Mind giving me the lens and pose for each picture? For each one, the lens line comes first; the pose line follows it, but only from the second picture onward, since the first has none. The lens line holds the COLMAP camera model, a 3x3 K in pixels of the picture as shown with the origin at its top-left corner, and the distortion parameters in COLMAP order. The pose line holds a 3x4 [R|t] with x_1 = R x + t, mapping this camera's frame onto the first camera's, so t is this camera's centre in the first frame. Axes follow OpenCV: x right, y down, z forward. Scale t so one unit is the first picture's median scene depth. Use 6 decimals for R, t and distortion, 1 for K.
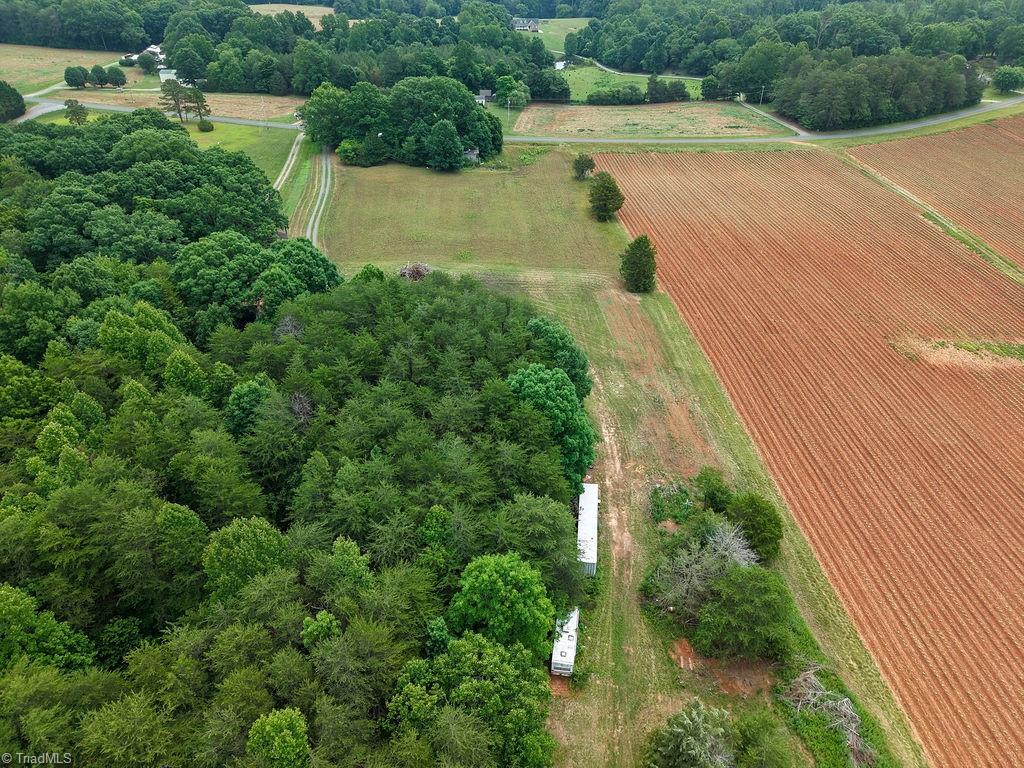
lens RADIAL K [[682.8, 0, 508.4], [0, 682.8, 382.3], [0, 0, 1]] dist [0.021487, -0.020531]
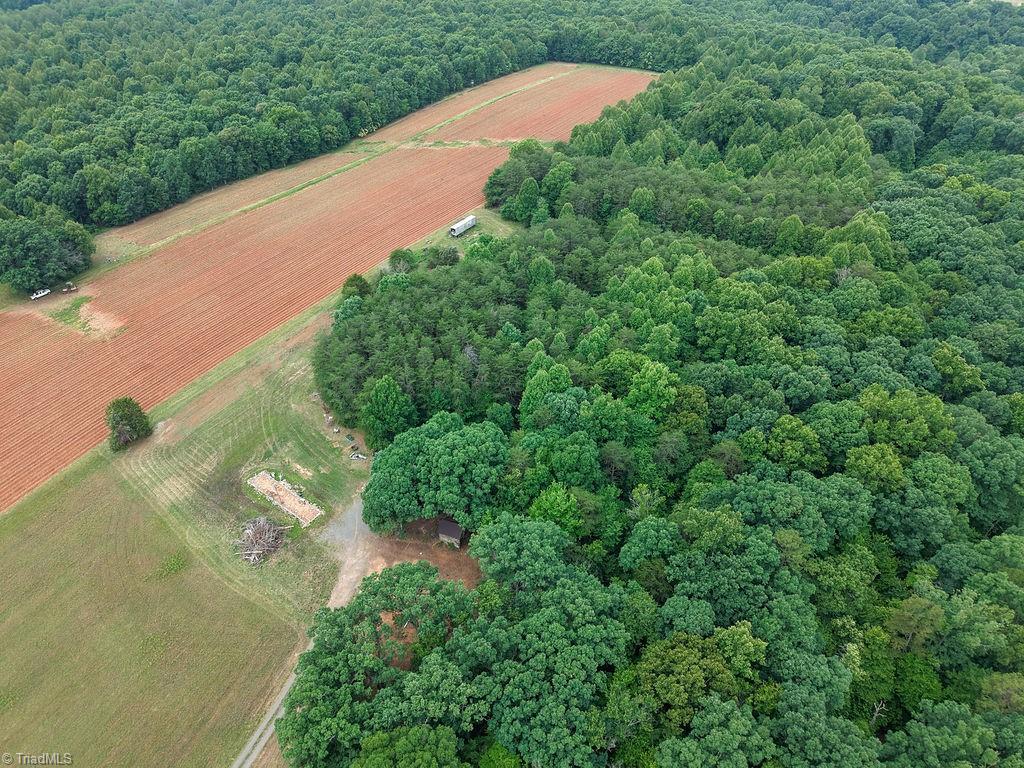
lens RADIAL K [[682.8, 0, 515.1], [0, 682.8, 374.0], [0, 0, 1]] dist [0.021487, -0.020531]
pose [[-0.826351, -0.345960, 0.444359, -0.491895], [0.315756, 0.368721, 0.874267, -0.615897], [-0.466306, 0.862761, -0.195454, 0.568182]]
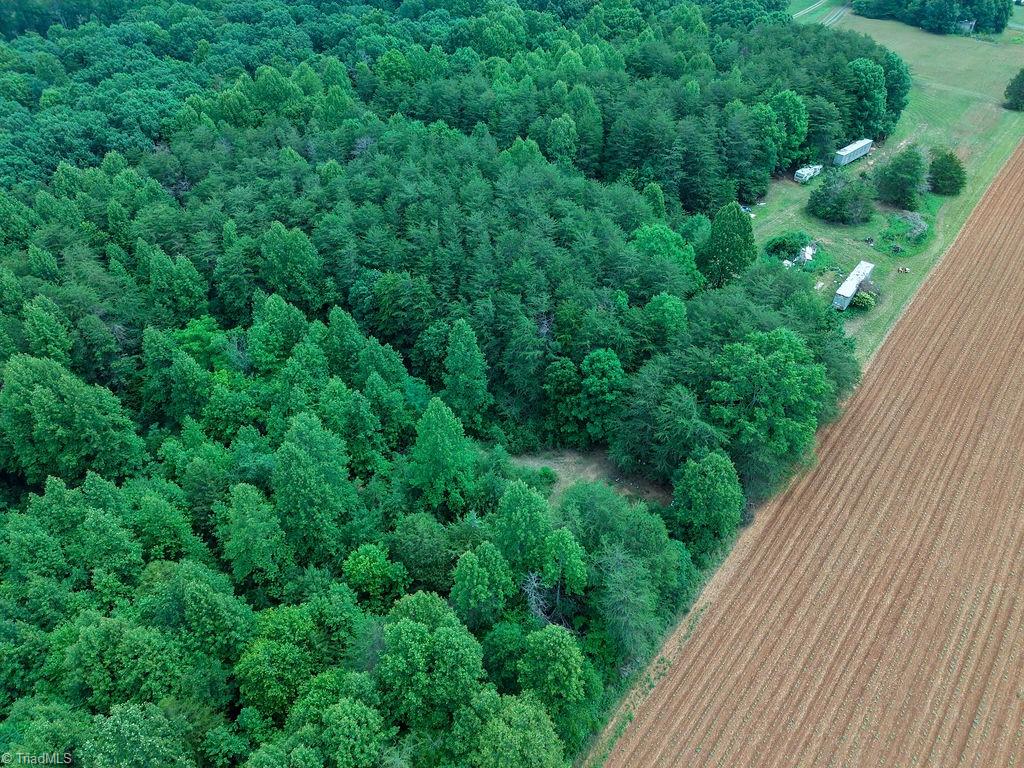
lens RADIAL K [[682.8, 0, 509.4], [0, 682.8, 375.1], [0, 0, 1]] dist [0.021487, -0.020531]
pose [[0.733938, 0.436496, -0.520391, 0.259778], [-0.389026, 0.898191, 0.204723, 0.288246], [0.556771, 0.052191, 0.829024, -0.409397]]
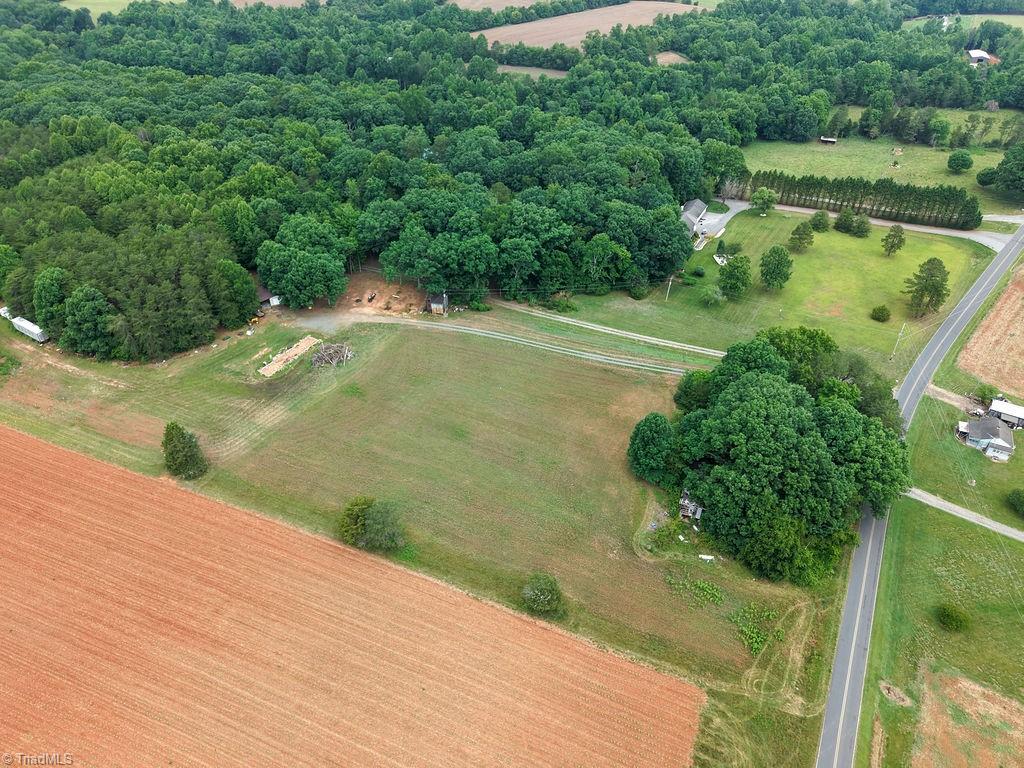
lens RADIAL K [[682.8, 0, 516.1], [0, 682.8, 388.5], [0, 0, 1]] dist [0.021487, -0.020531]
pose [[-0.423589, 0.547282, -0.721841, 0.435509], [-0.533427, 0.493348, 0.687069, -0.773009], [0.732139, 0.676084, 0.082958, 0.801411]]
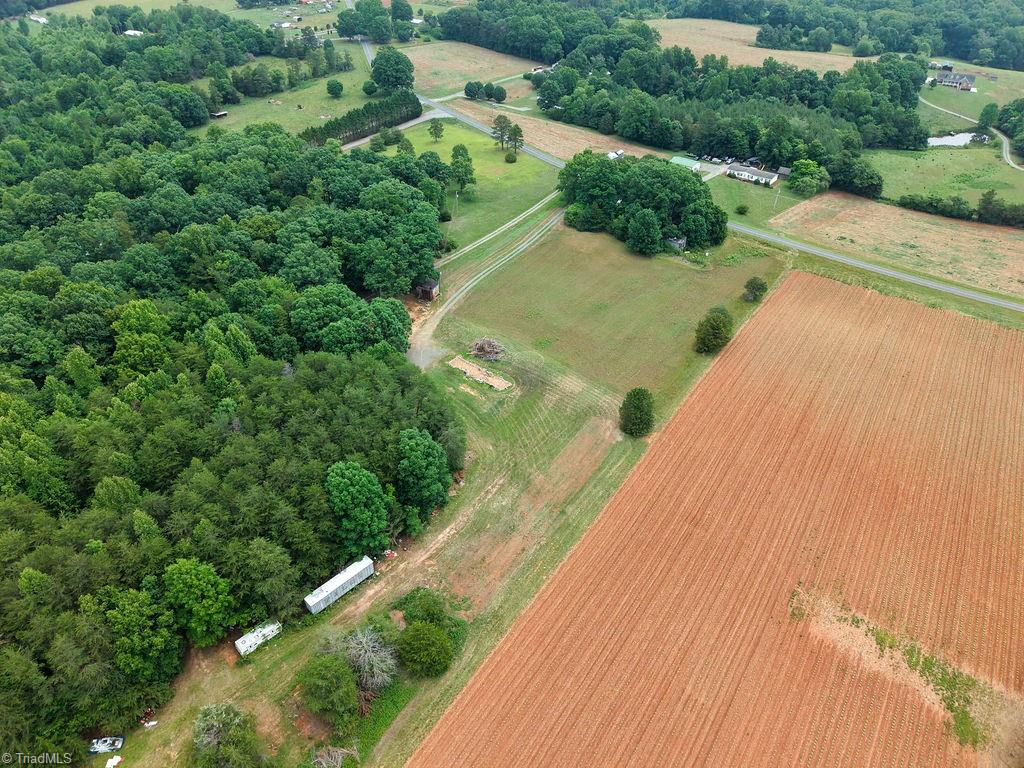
lens RADIAL K [[682.8, 0, 512.0], [0, 682.8, 380.2], [0, 0, 1]] dist [0.021487, -0.020531]
pose [[0.791028, 0.366005, -0.490220, 0.361726], [-0.352544, 0.927587, 0.123677, -0.185009], [0.499988, 0.074992, 0.862779, -0.030407]]
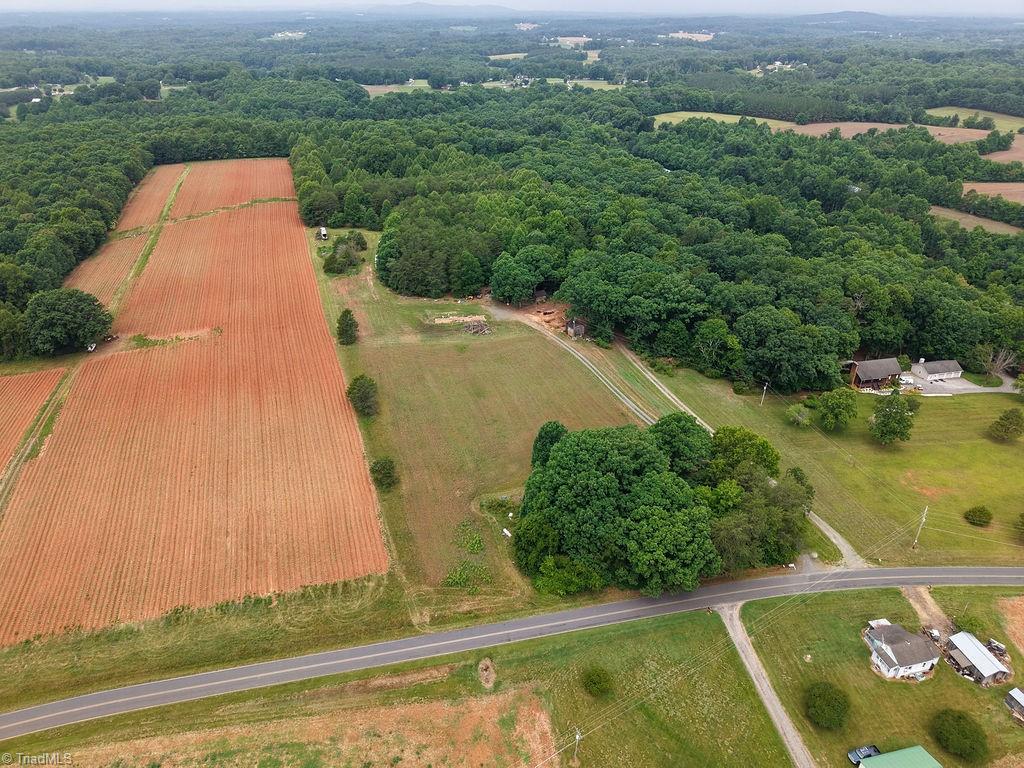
lens RADIAL K [[682.8, 0, 507.5], [0, 682.8, 383.1], [0, 0, 1]] dist [0.021487, -0.020531]
pose [[-0.966523, 0.113652, -0.230035, 0.140267], [-0.155273, 0.454655, 0.877028, -1.088247], [0.204263, 0.883386, -0.421788, 1.261911]]
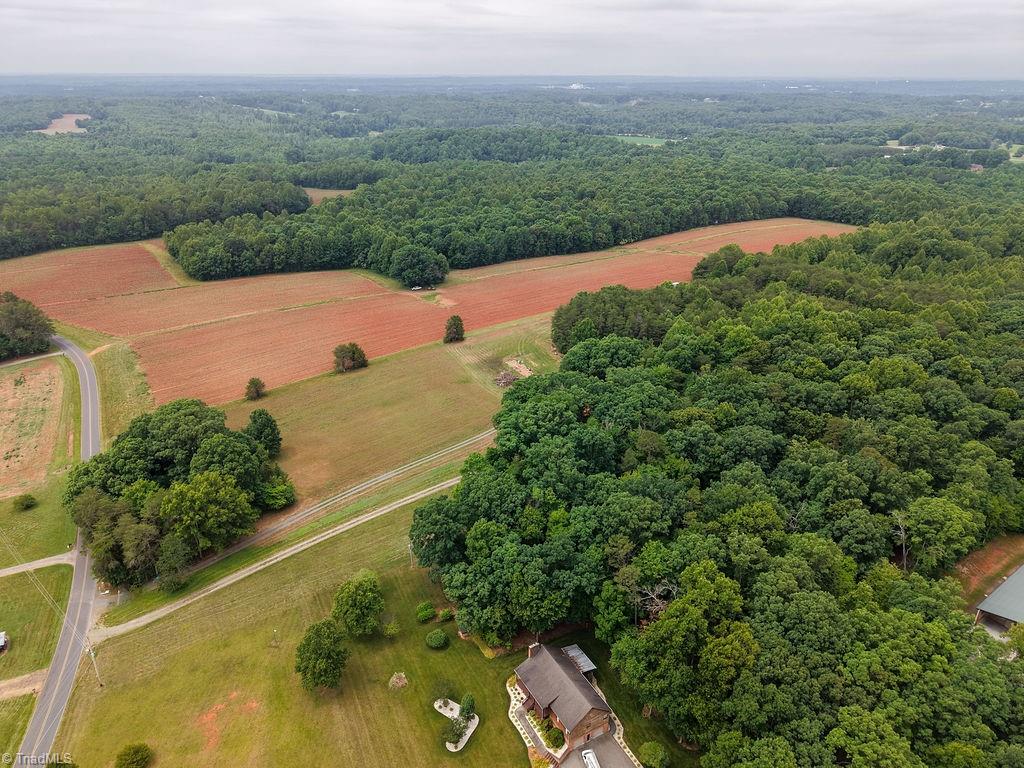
lens RADIAL K [[682.8, 0, 514.3], [0, 682.8, 378.5], [0, 0, 1]] dist [0.021487, -0.020531]
pose [[-0.530553, -0.351883, 0.771163, -0.978059], [0.479055, 0.626067, 0.615261, -0.805395], [-0.699300, 0.695858, -0.163590, 0.857115]]
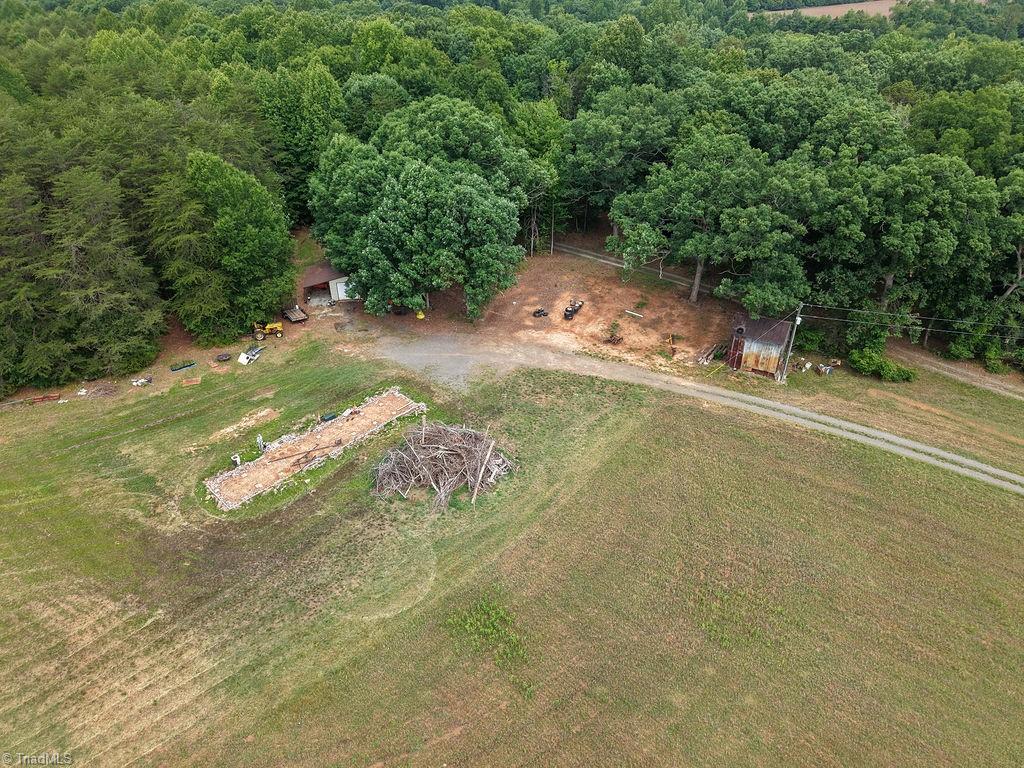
lens RADIAL K [[682.8, 0, 509.8], [0, 682.8, 390.7], [0, 0, 1]] dist [0.021487, -0.020531]
pose [[-0.647655, 0.422739, -0.633904, 0.046941], [-0.440255, 0.471398, 0.764172, -0.327893], [0.621867, 0.773999, -0.119190, 0.705715]]
